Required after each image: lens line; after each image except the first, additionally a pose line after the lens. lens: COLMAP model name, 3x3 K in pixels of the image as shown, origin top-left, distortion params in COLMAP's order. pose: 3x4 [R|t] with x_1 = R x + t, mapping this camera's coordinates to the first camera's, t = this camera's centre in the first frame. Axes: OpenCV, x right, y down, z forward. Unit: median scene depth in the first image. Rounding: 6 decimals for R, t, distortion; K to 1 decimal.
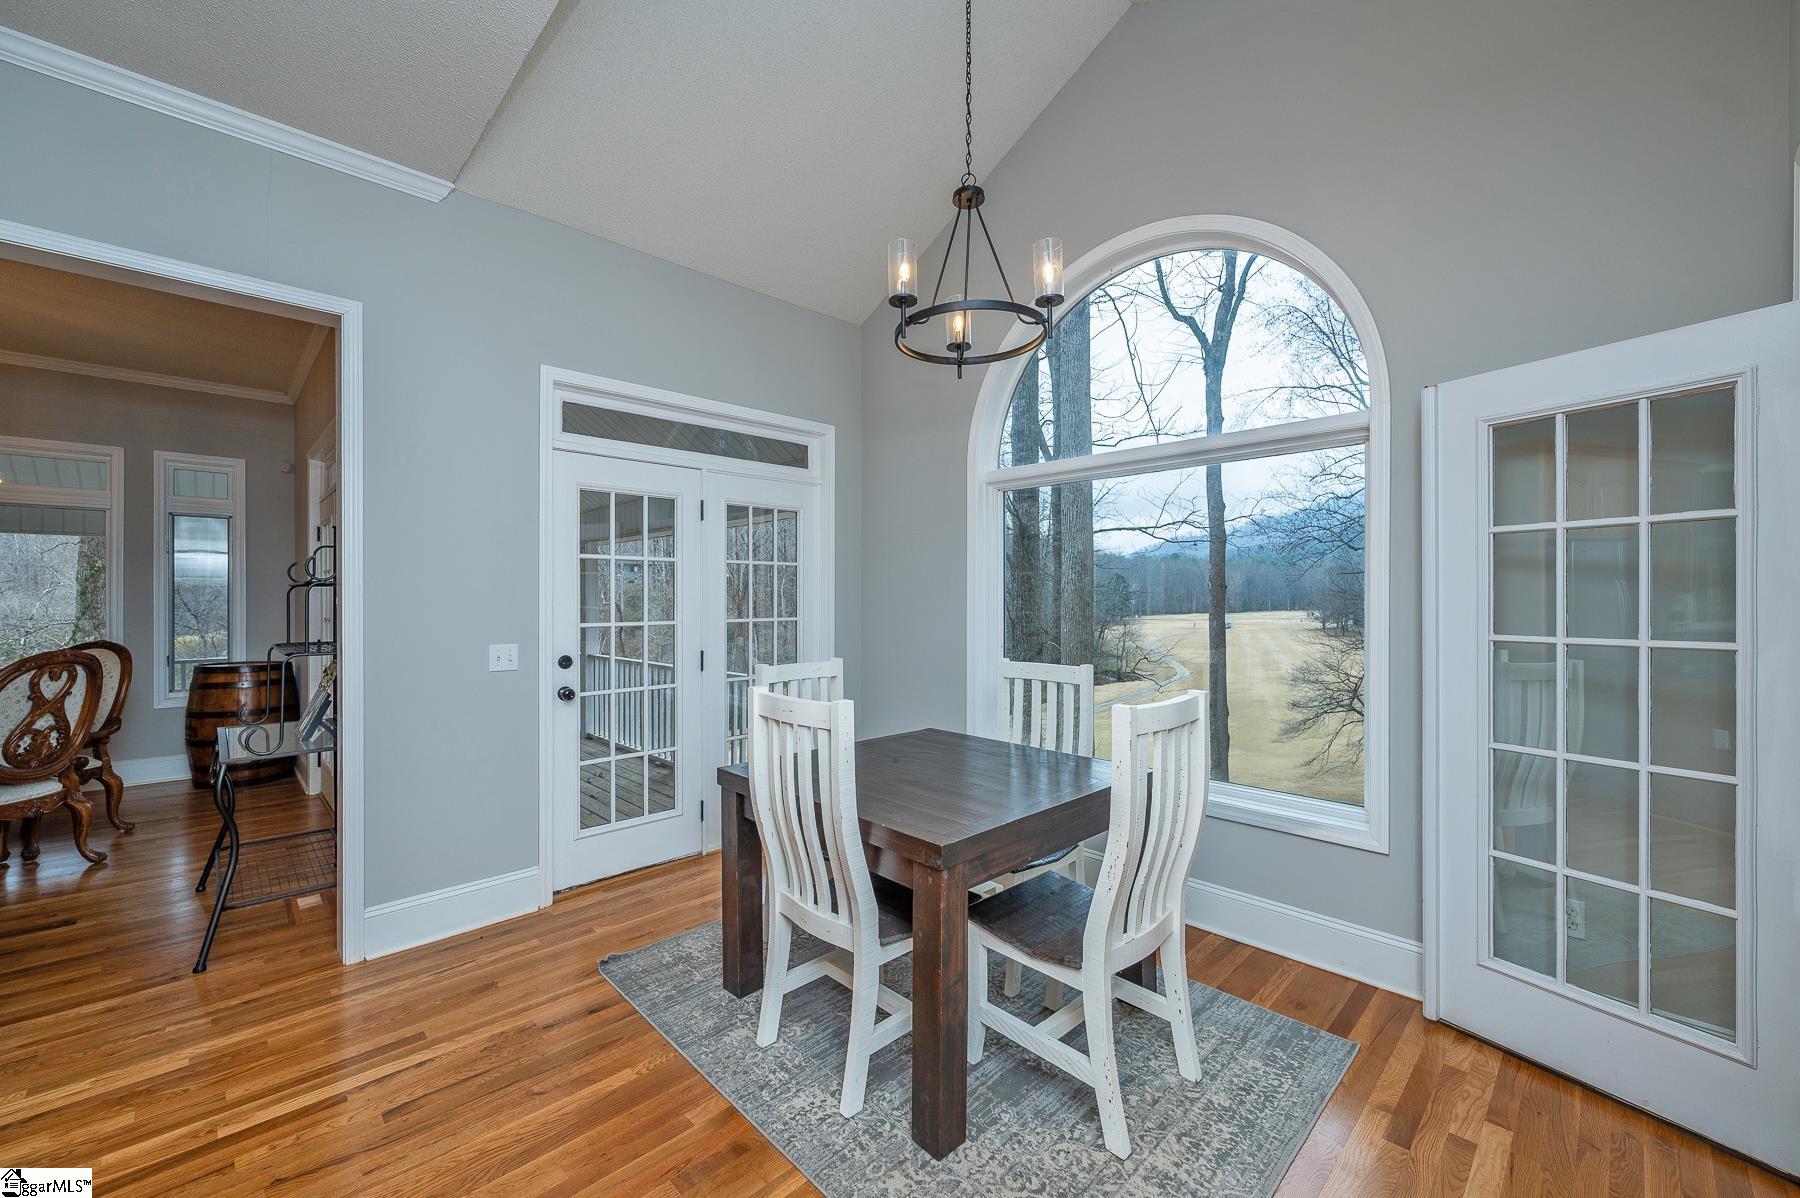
lens RADIAL K [[709.6, 0, 888.2], [0, 709.6, 593.9], [0, 0, 1]] dist [-0.000924, 0.000012]
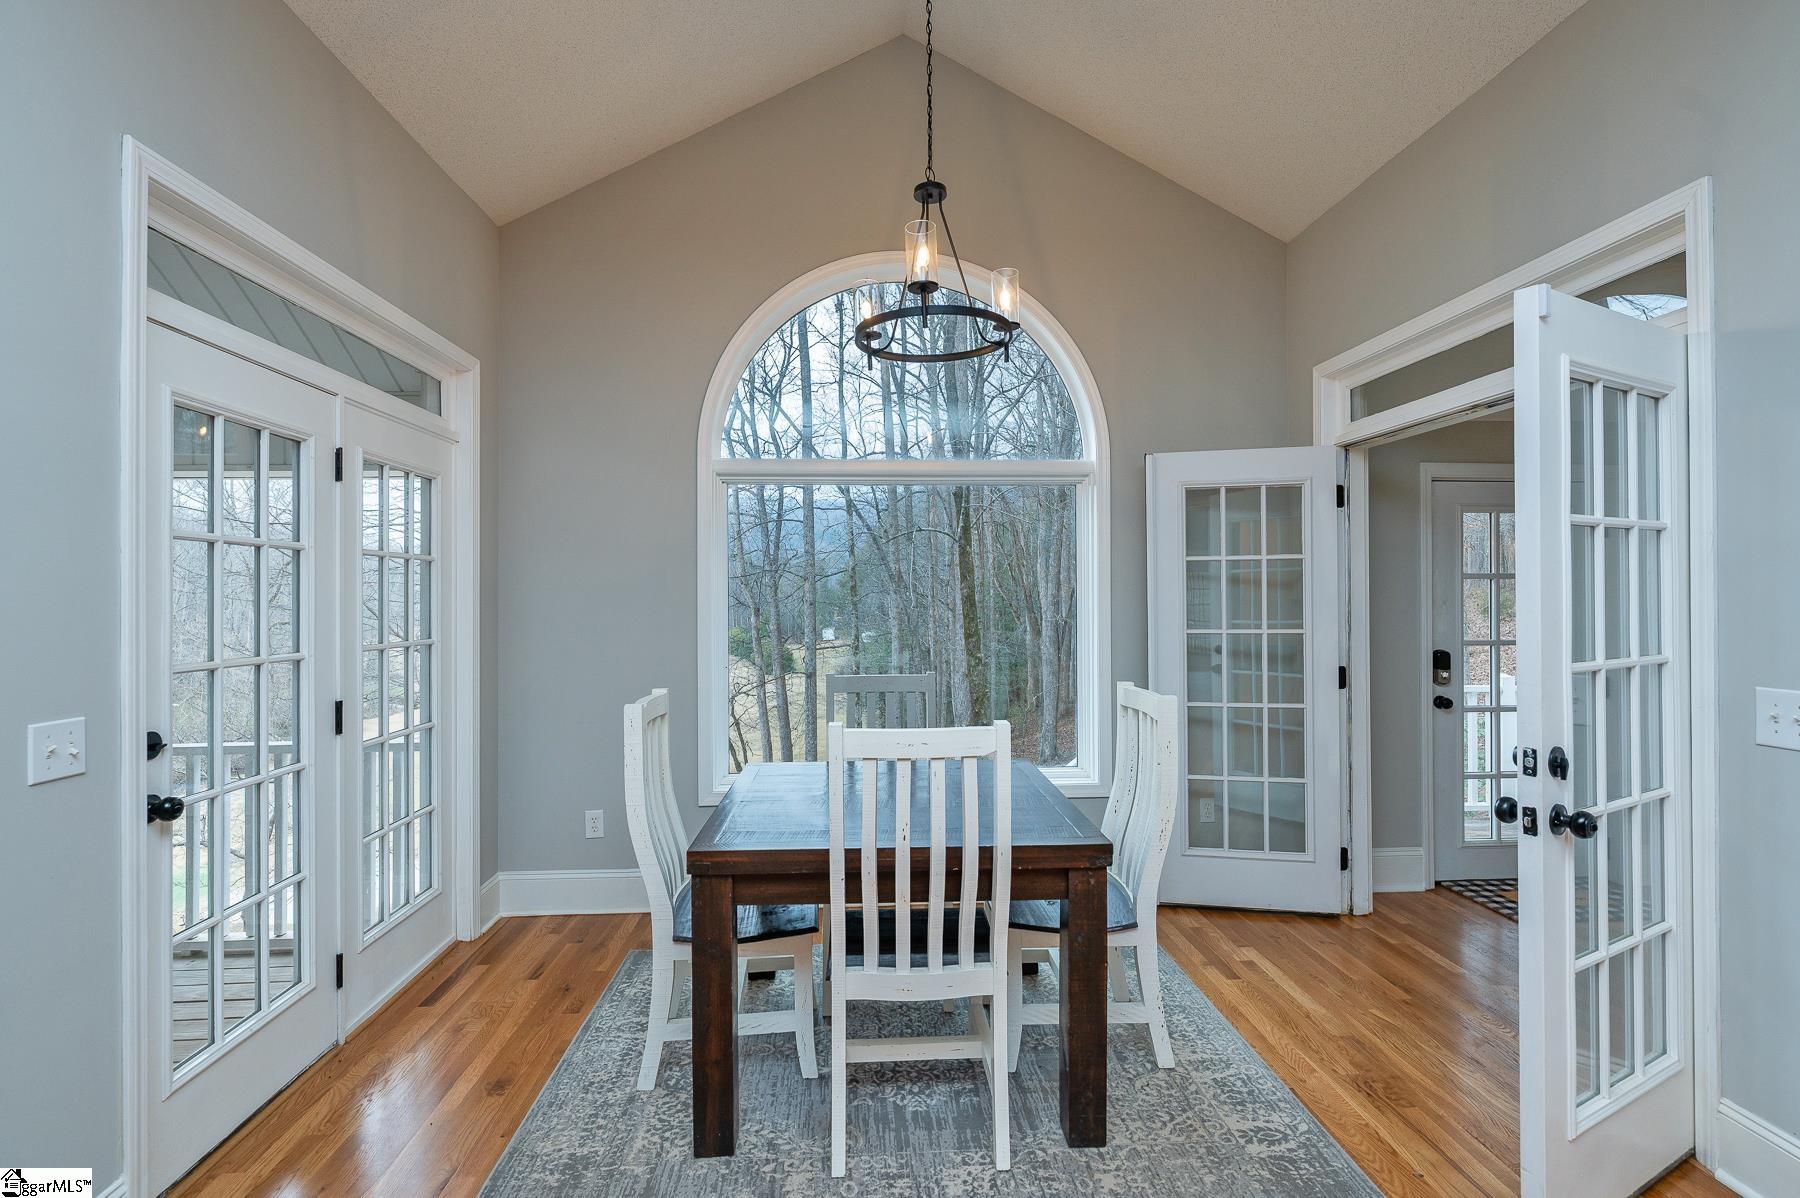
lens RADIAL K [[812.6, 0, 891.1], [0, 812.6, 598.3], [0, 0, 1]] dist [-0.001889, -0.000081]
pose [[0.651605, 0.000249, 0.758559, -0.834909], [0.003010, 0.999991, -0.002914, -0.004787], [-0.758553, 0.004181, 0.651598, 0.365203]]
